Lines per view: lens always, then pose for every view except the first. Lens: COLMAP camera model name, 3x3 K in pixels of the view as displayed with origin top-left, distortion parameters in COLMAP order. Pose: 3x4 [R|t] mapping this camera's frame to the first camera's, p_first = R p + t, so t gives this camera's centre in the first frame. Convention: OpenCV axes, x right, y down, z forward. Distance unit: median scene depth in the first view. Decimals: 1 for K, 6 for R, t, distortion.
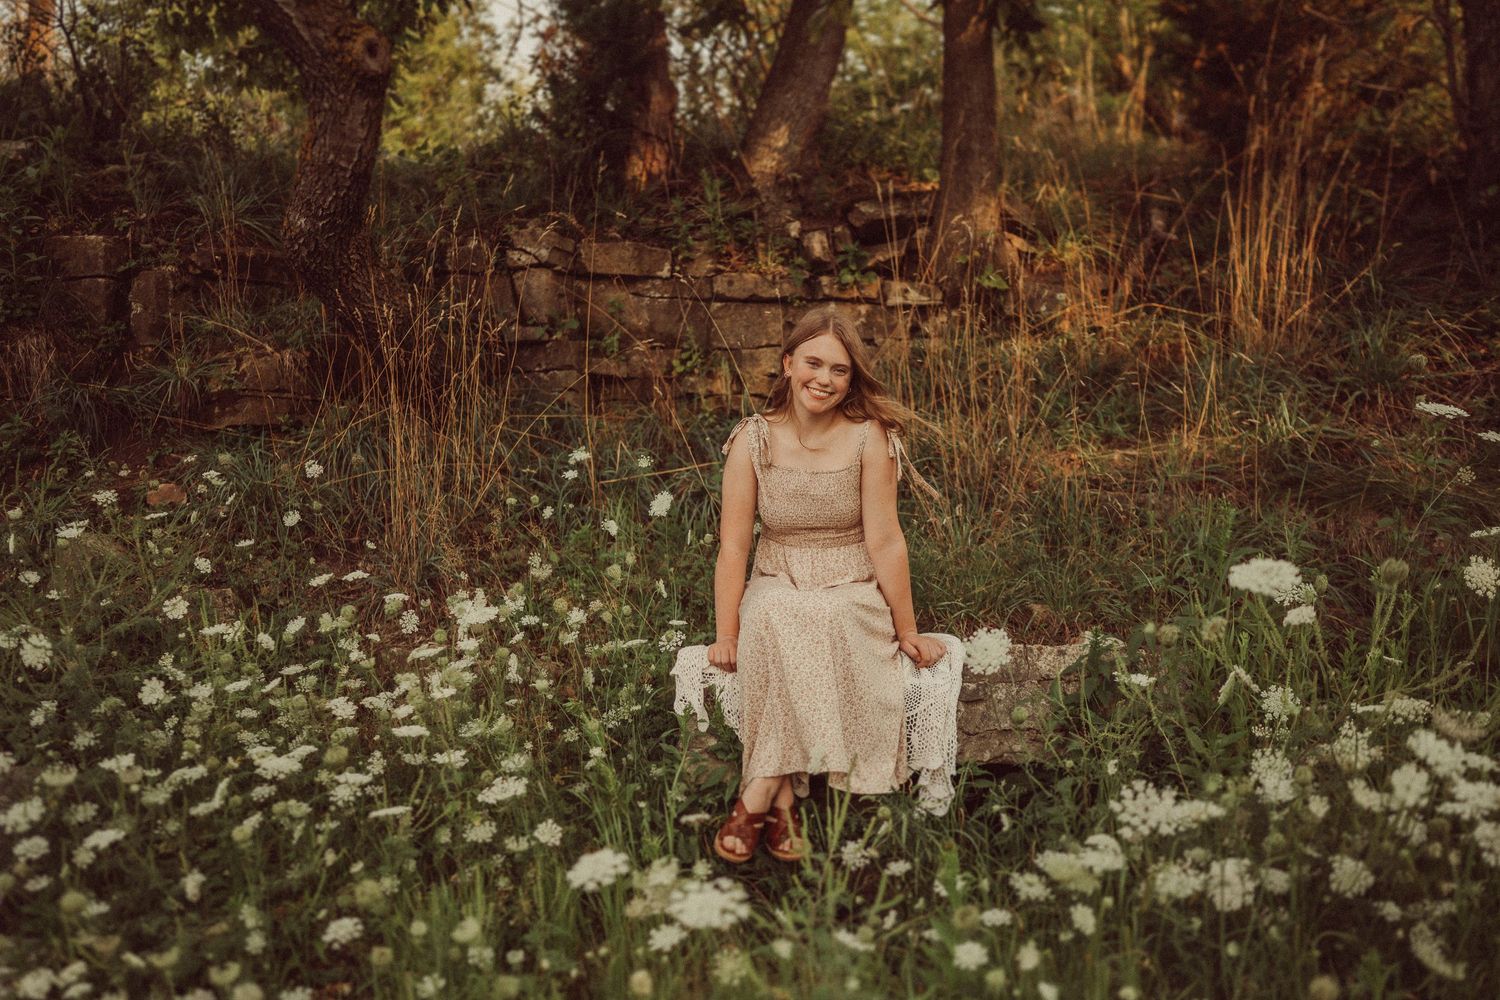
lens RADIAL K [[1477.0, 0, 798.2], [0, 1477.0, 505.2], [0, 0, 1]] dist [-0.005344, 0.000000]
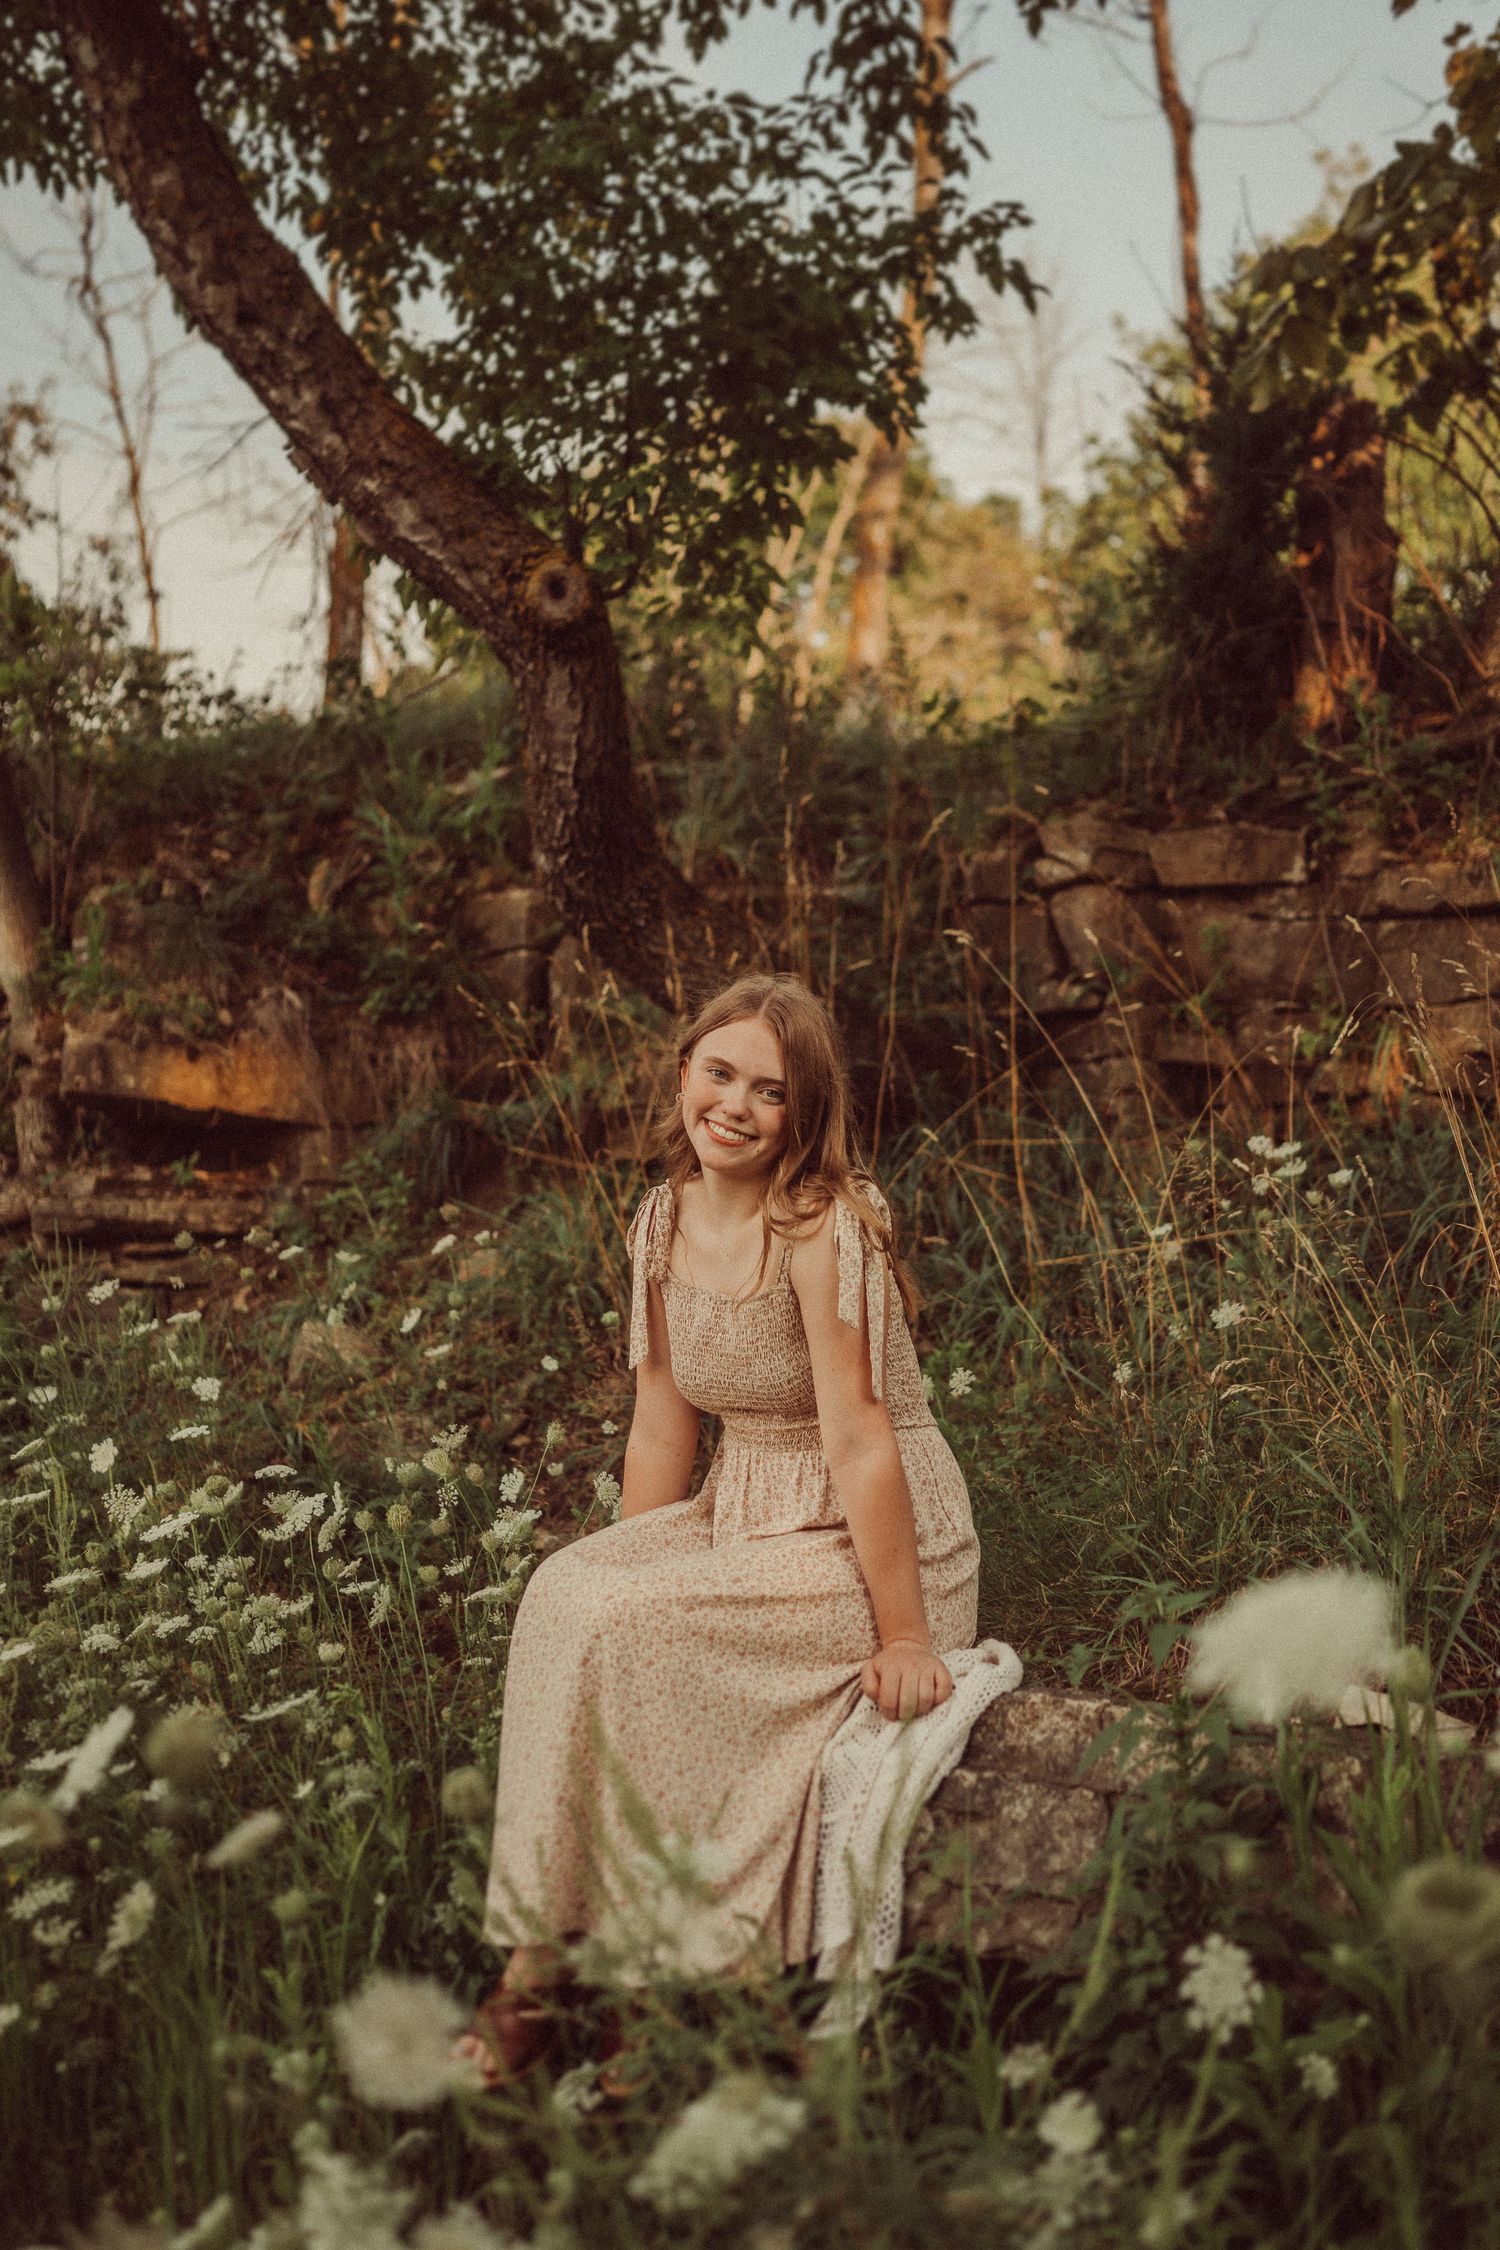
lens RADIAL K [[2215.4, 0, 809.7], [0, 2215.4, 1104.3], [0, 0, 1]] dist [-0.005344, 0.000000]
pose [[0.763214, -0.018876, -0.645870, 0.376204], [-0.015417, 0.998757, -0.047408, -0.036677], [0.645961, 0.046140, 0.761974, 0.318282]]
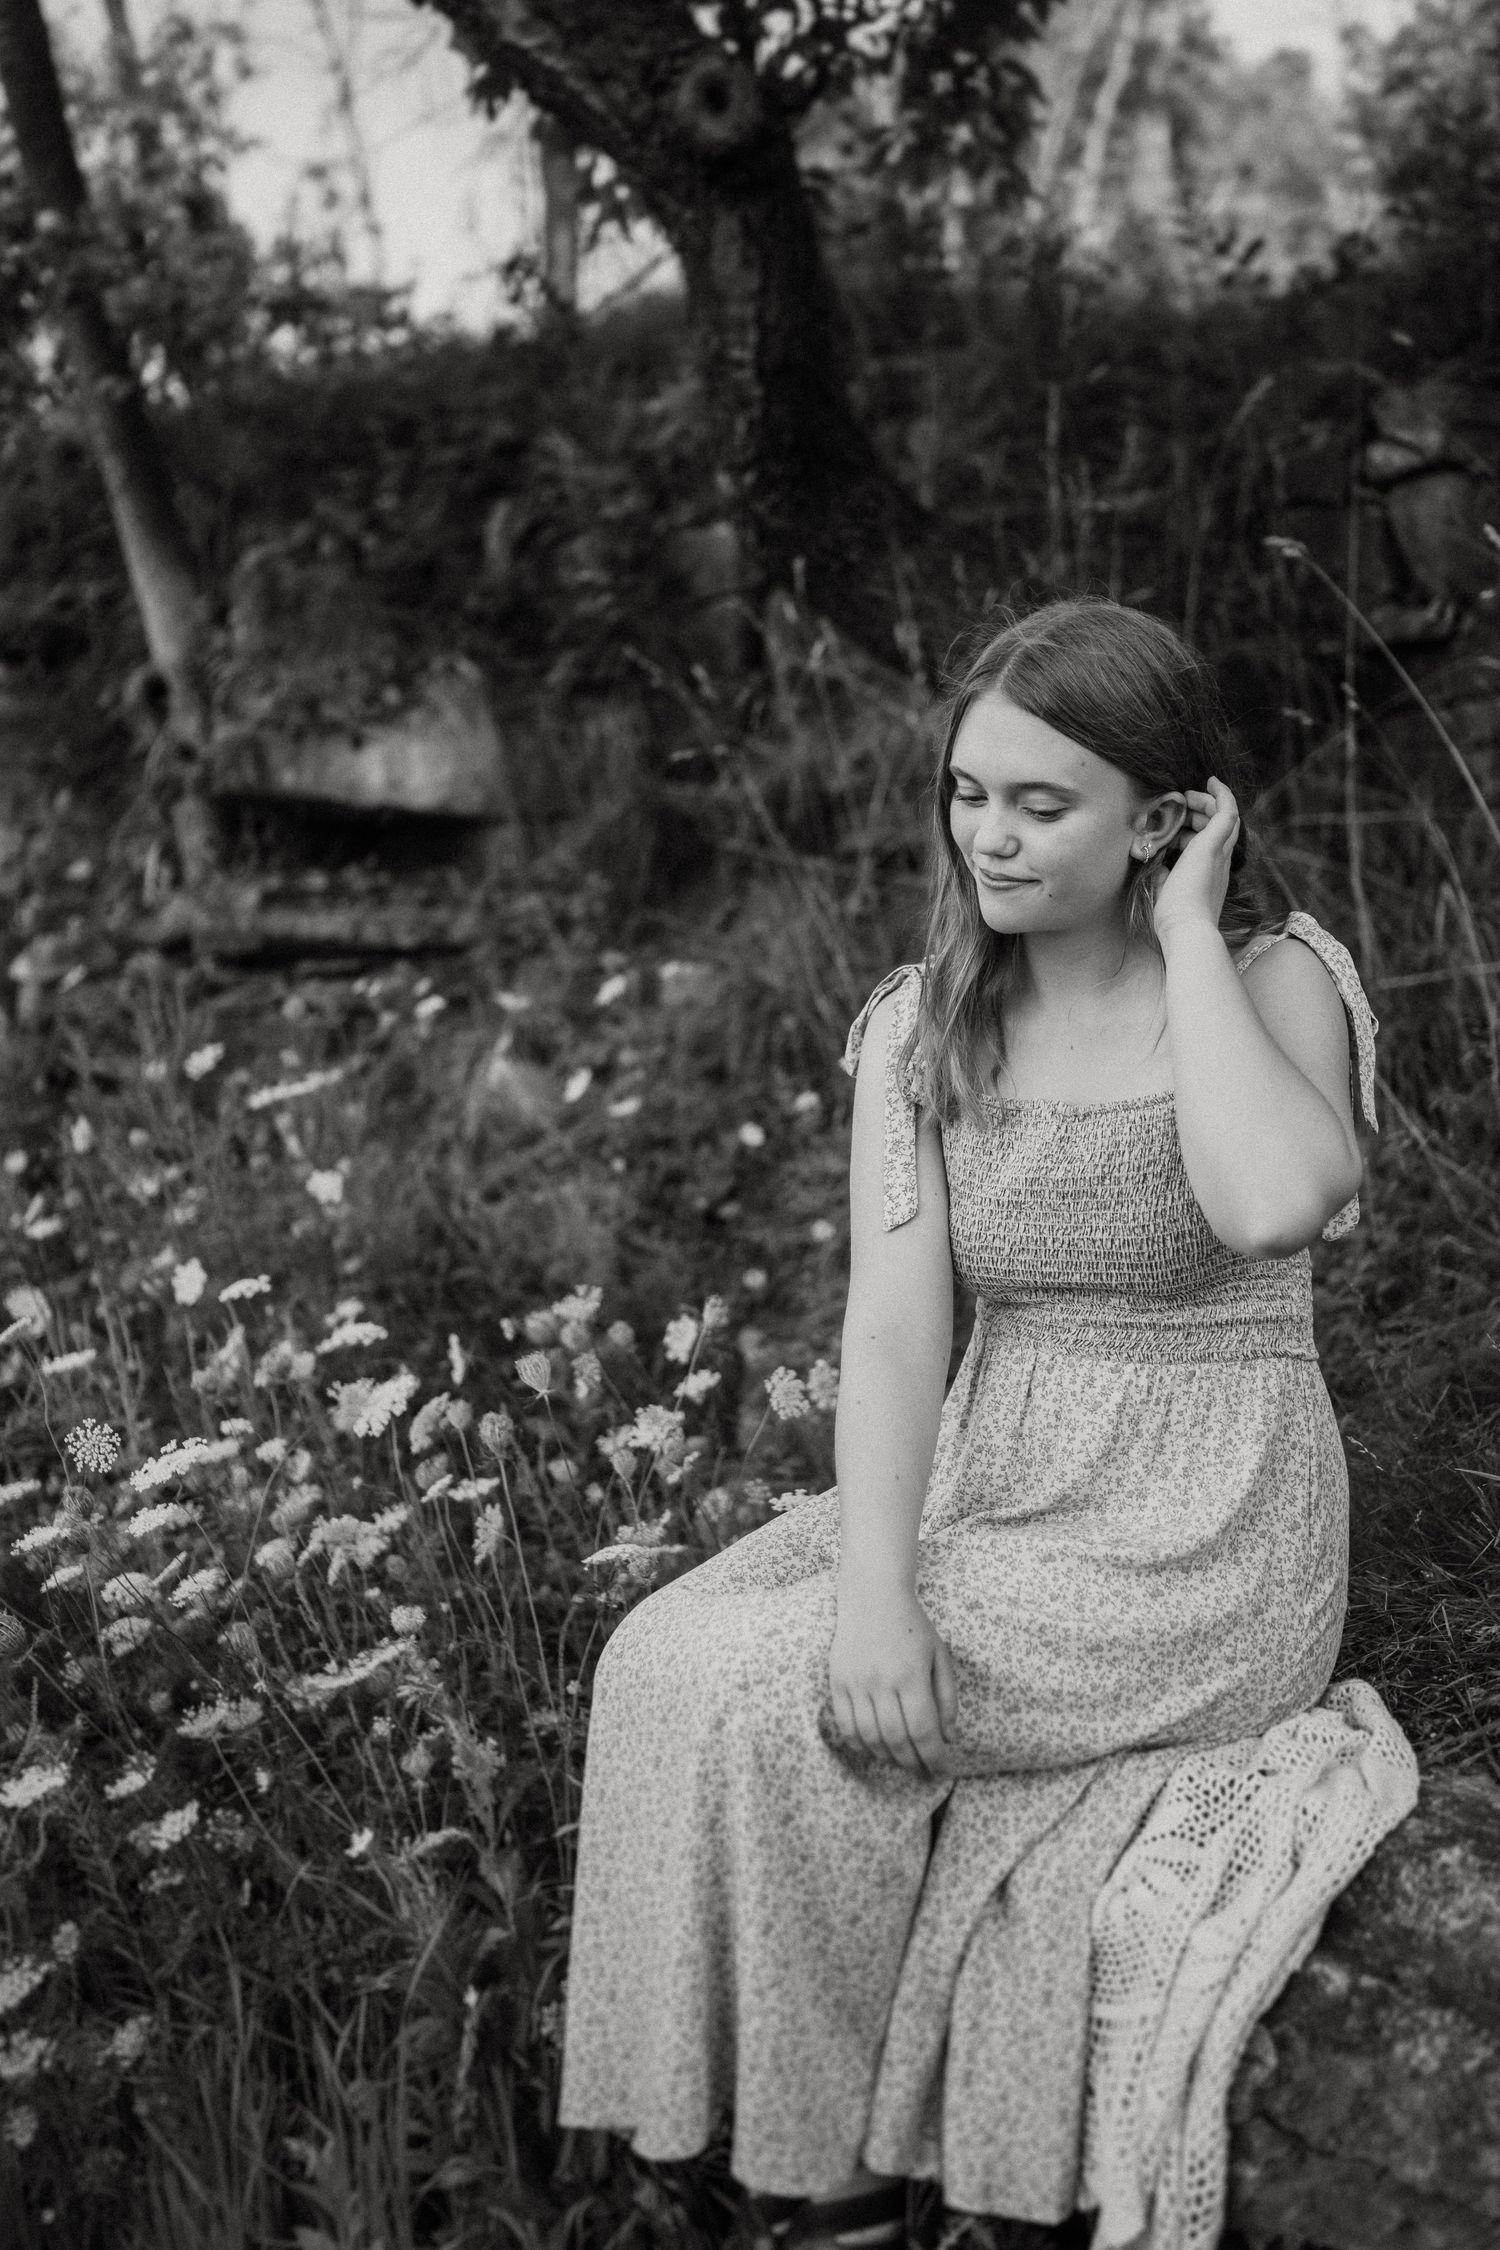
lens RADIAL K [[2160.4, 0, 787.7], [0, 2160.4, 1105.1], [0, 0, 1]] dist [-0.007220, 0.000000]
pose [[0.664555, 0.076180, -0.743346, 0.241691], [0.021219, 0.992465, 0.120680, -0.064635], [0.746938, -0.095972, 0.657931, 0.486544]]
